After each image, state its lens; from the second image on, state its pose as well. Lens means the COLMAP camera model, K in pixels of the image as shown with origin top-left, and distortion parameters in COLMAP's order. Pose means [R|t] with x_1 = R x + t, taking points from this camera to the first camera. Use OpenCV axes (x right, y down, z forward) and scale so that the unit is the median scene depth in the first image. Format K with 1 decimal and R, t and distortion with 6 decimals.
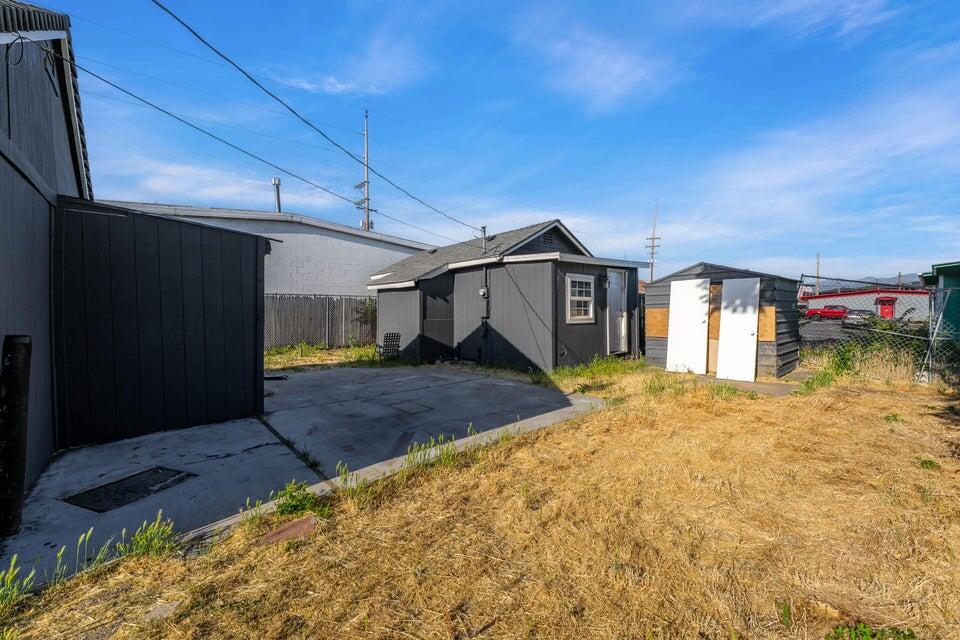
lens RADIAL K [[392.4, 0, 487.0], [0, 392.4, 318.8], [0, 0, 1]] dist [-0.003315, -0.000377]
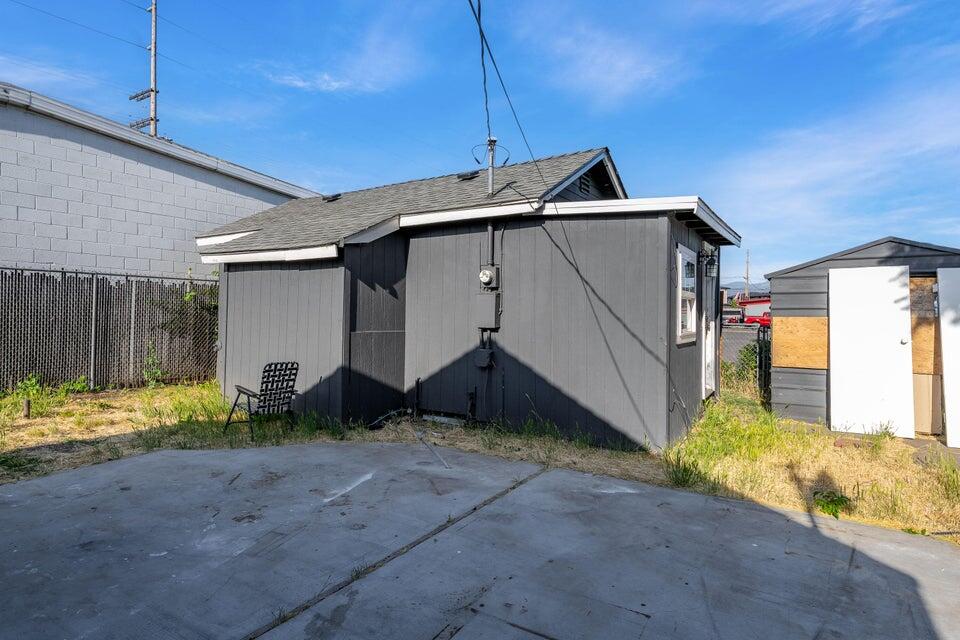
lens RADIAL K [[518.6, 0, 470.1], [0, 518.6, 319.1], [0, 0, 1]] dist [-0.001259, 0.001477]
pose [[0.960759, 0.015473, 0.276954, -0.196485], [-0.014003, 0.999875, -0.007286, -0.010667], [-0.277032, 0.003122, 0.960856, 0.379396]]
